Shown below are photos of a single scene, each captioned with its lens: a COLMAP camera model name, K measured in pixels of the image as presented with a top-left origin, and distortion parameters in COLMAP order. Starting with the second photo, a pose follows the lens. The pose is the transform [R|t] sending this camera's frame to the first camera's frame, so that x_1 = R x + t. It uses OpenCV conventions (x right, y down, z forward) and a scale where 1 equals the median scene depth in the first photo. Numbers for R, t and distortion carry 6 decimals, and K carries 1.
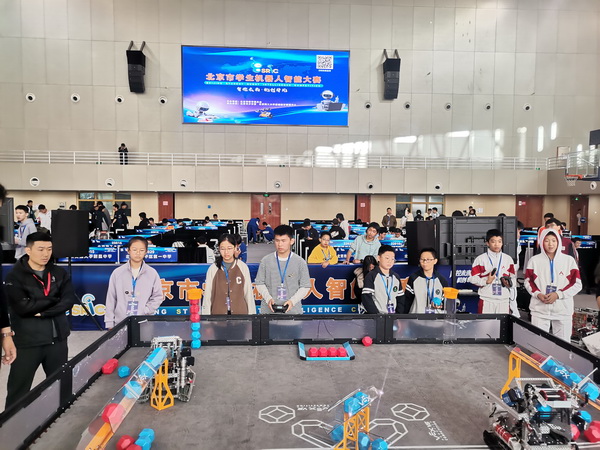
lens RADIAL K [[450.7, 0, 300.0], [0, 450.7, 225.0], [0, 0, 1]] dist [0.047596, -0.033354]
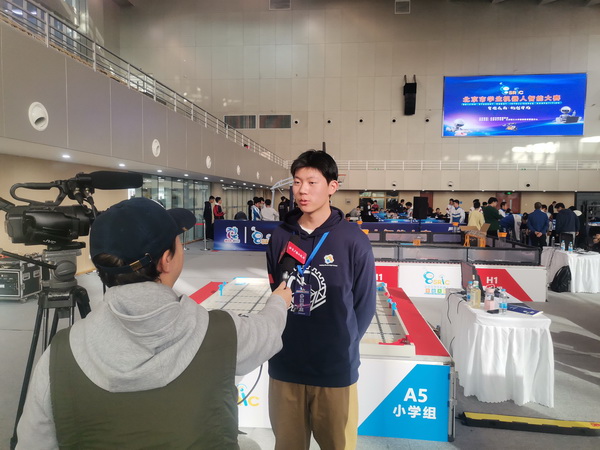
lens RADIAL K [[450.7, 0, 300.0], [0, 450.7, 225.0], [0, 0, 1]] dist [0.047596, -0.033354]
pose [[0.988265, 0.007619, -0.152559, -0.460600], [-0.003149, 0.999559, 0.029521, -0.010397], [0.152717, -0.028694, 0.987853, -0.343278]]
